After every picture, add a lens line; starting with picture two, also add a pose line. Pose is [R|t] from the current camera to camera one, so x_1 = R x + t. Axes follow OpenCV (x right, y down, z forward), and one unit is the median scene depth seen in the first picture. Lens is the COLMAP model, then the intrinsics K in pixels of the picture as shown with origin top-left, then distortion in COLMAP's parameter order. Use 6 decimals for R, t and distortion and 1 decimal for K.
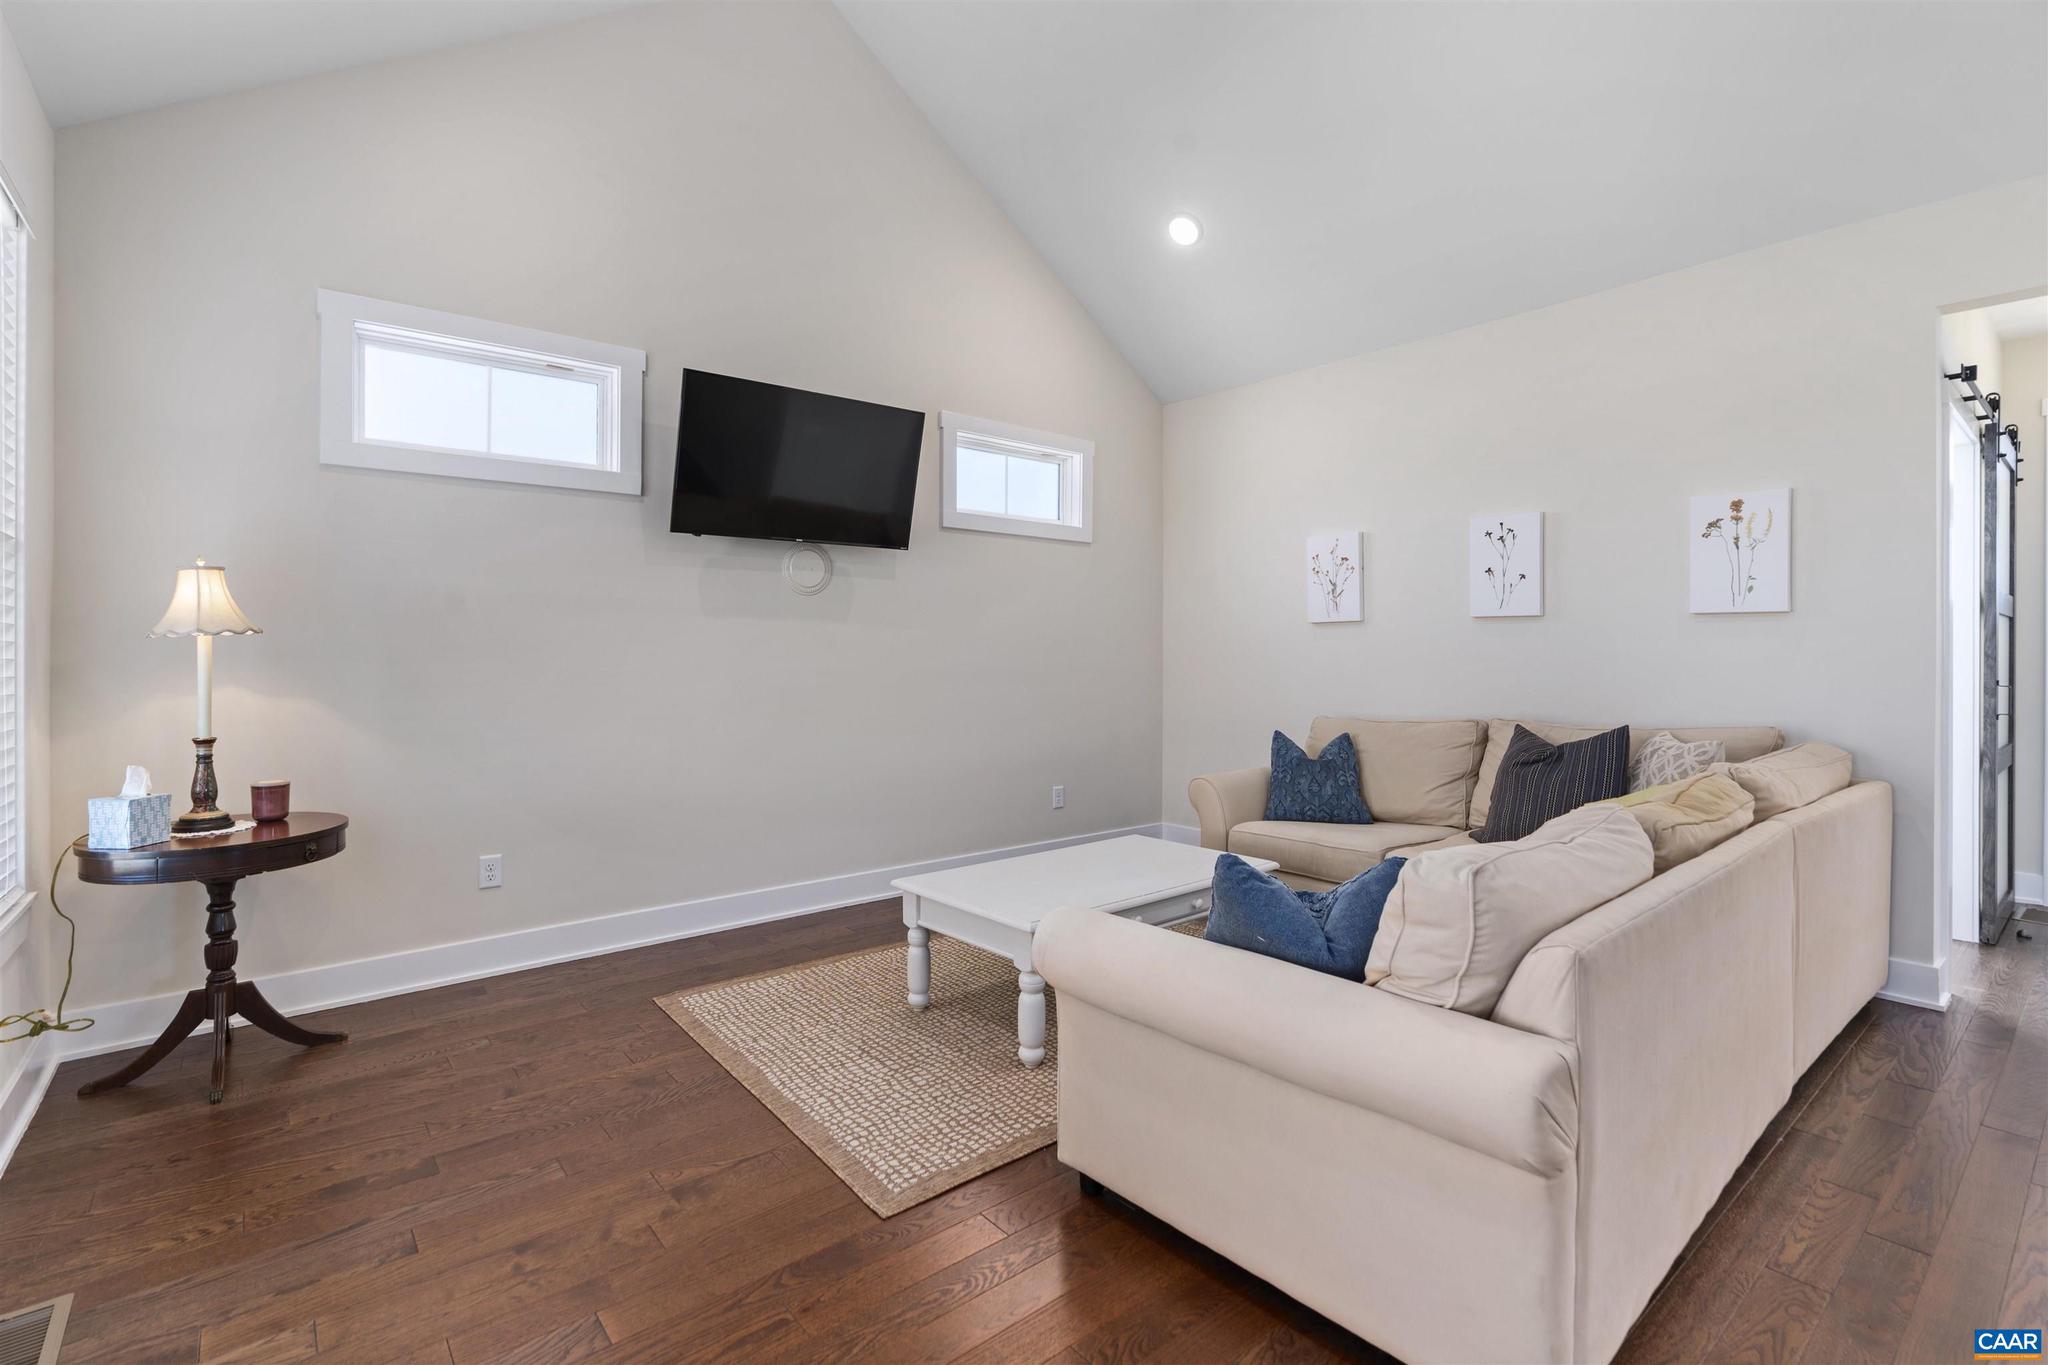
lens RADIAL K [[940.5, 0, 1031.8], [0, 940.5, 668.9], [0, 0, 1]] dist [-0.002060, 0.000913]
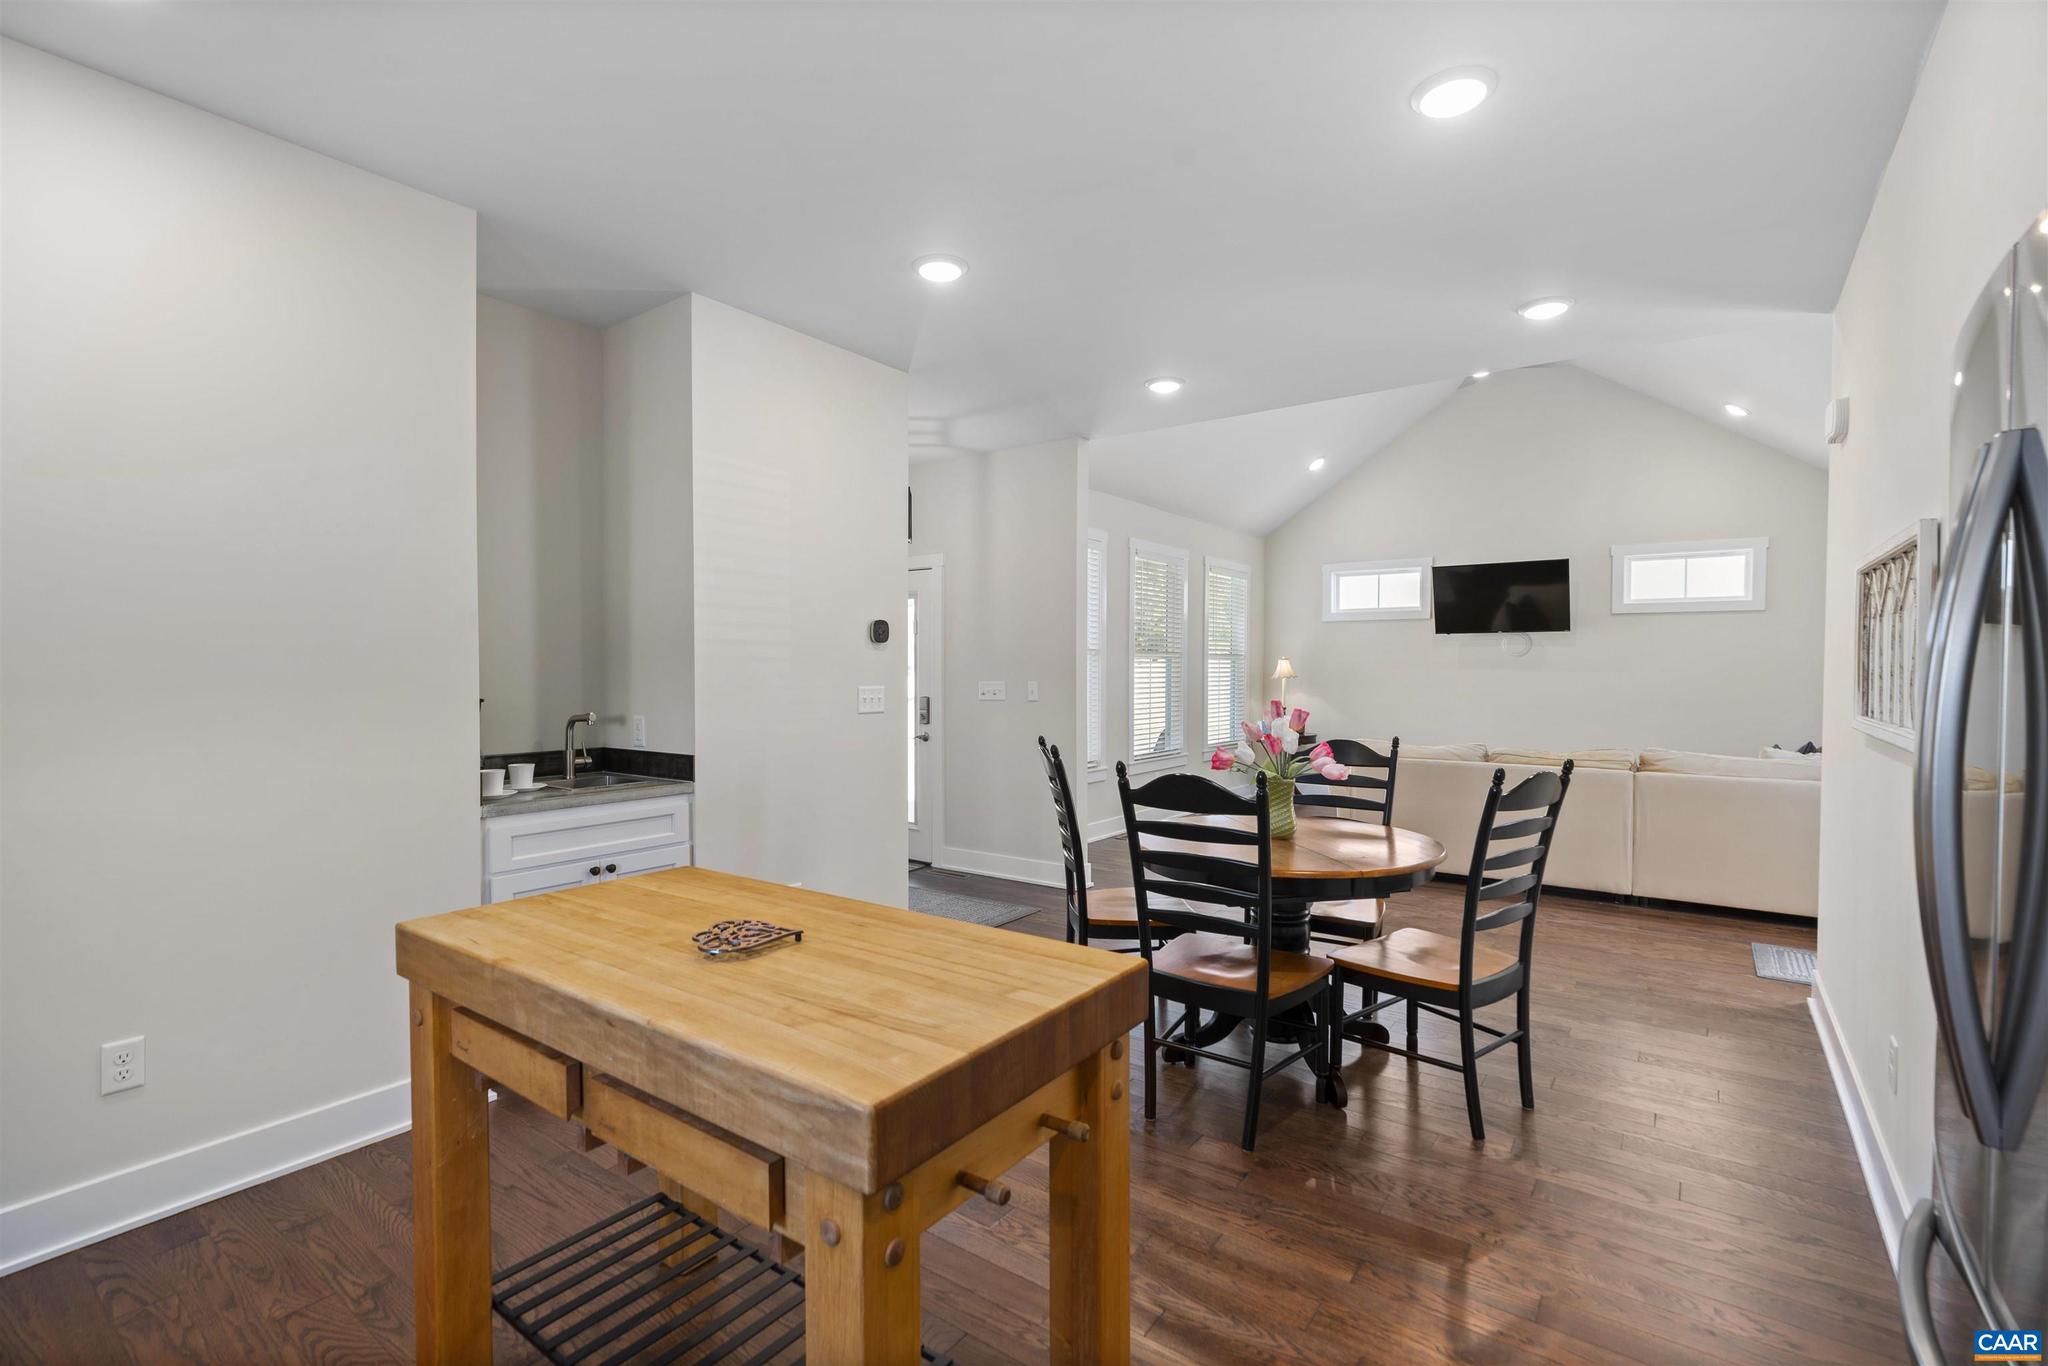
lens RADIAL K [[940.5, 0, 1013.6], [0, 940.5, 688.2], [0, 0, 1]] dist [-0.002060, 0.000913]
pose [[0.240796, 0.030323, -0.970102, 2.148073], [-0.014330, 0.999514, 0.027686, -0.075641], [0.970470, 0.007235, 0.241113, -0.781635]]
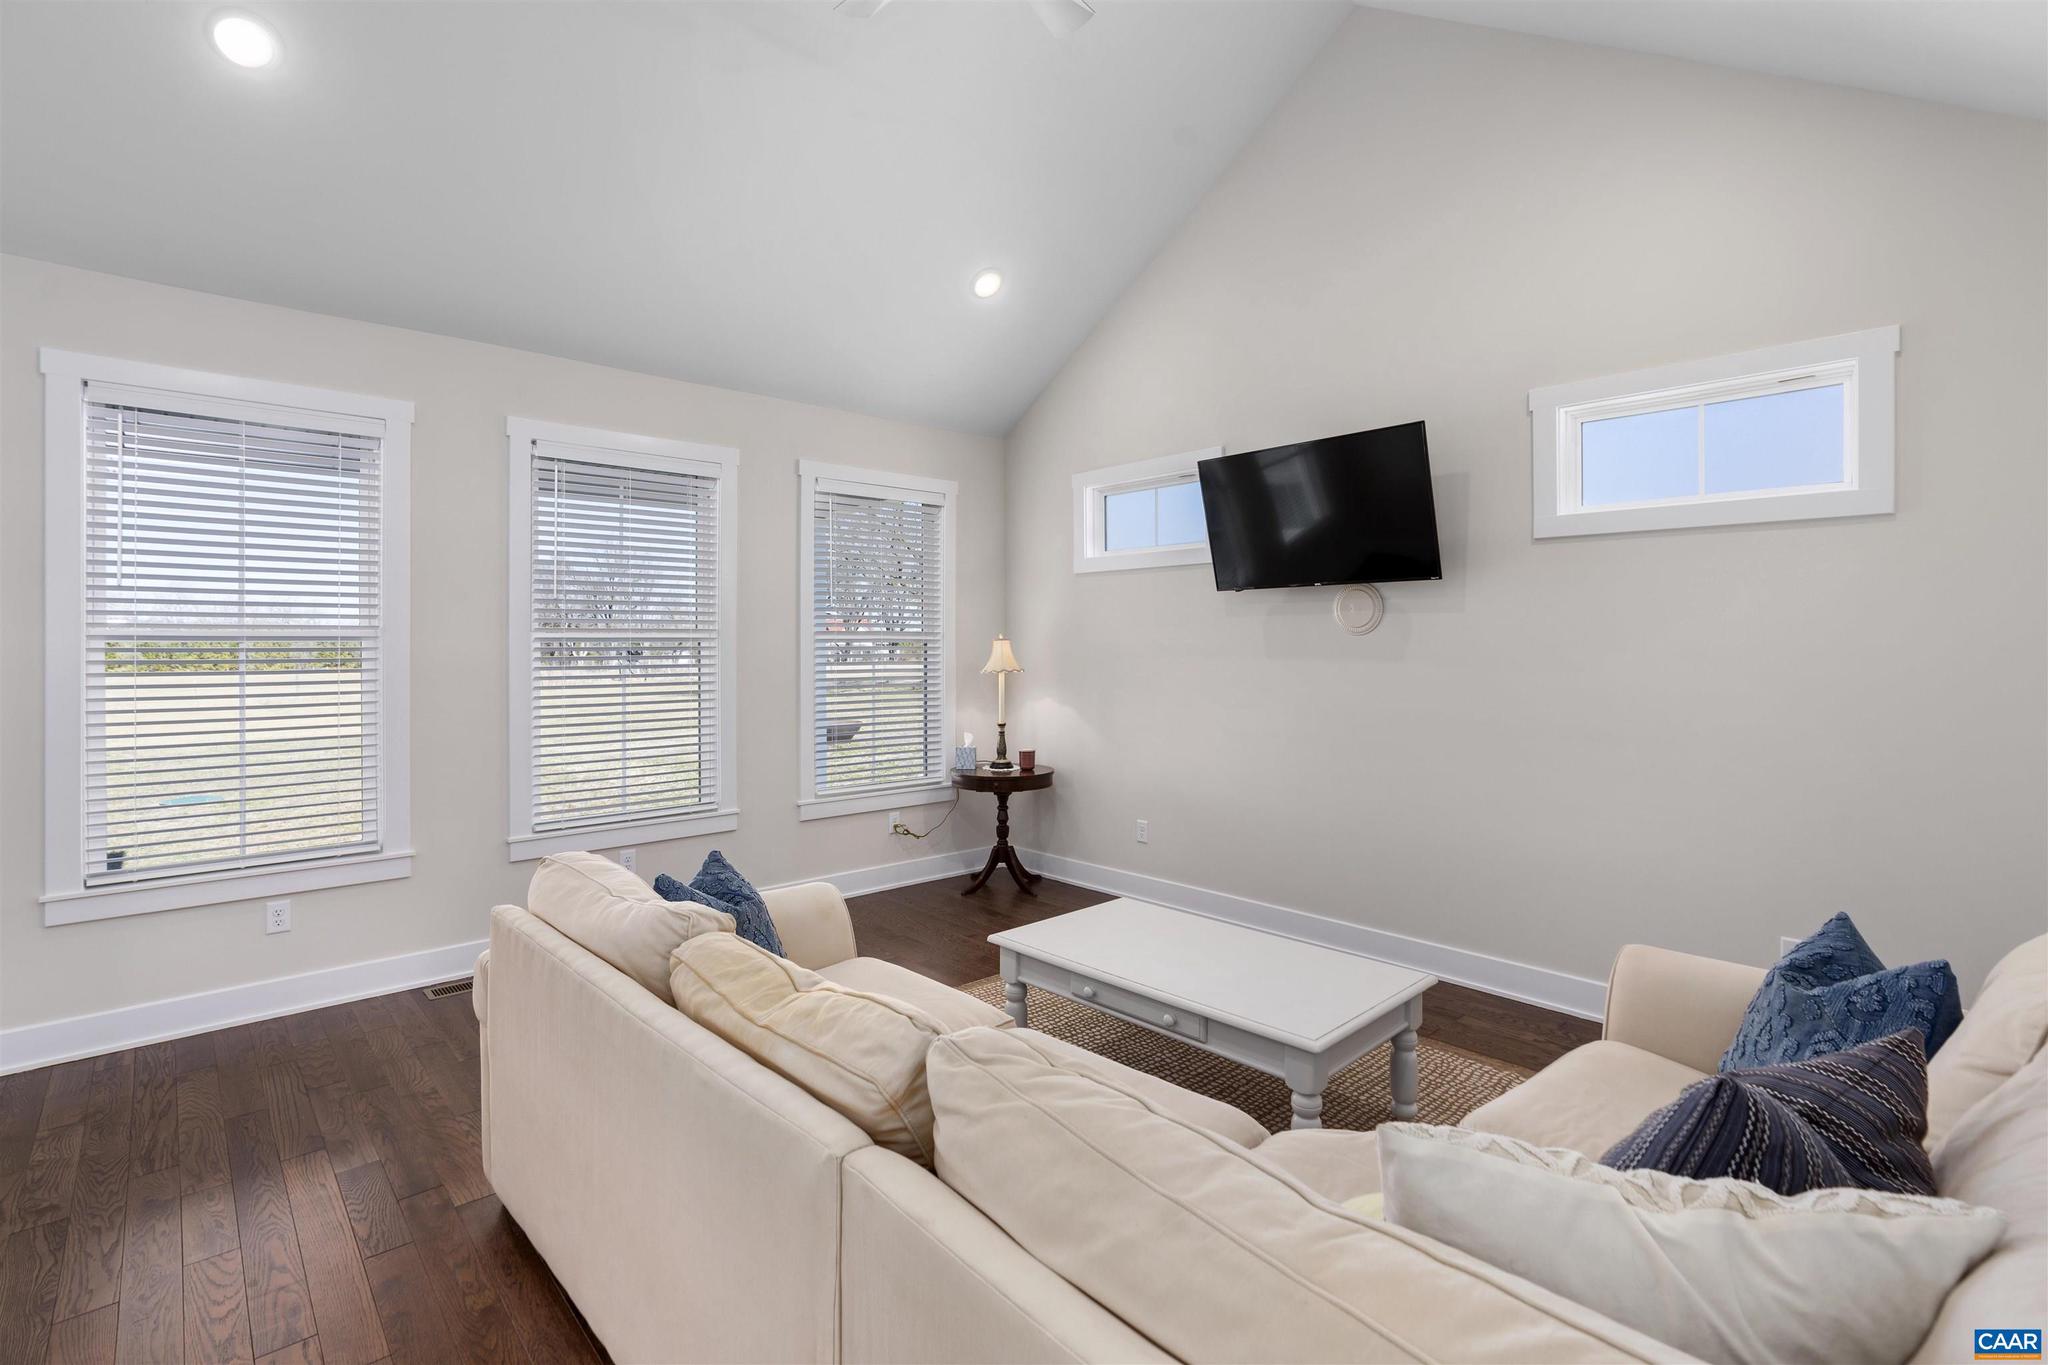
lens RADIAL K [[940.5, 0, 1032.2], [0, 940.5, 671.6], [0, 0, 1]] dist [-0.002060, 0.000913]
pose [[0.072433, 0.046966, -0.996267, 1.077195], [0.000599, 0.998888, 0.047133, -0.126463], [0.997373, -0.004011, 0.072324, 0.857365]]
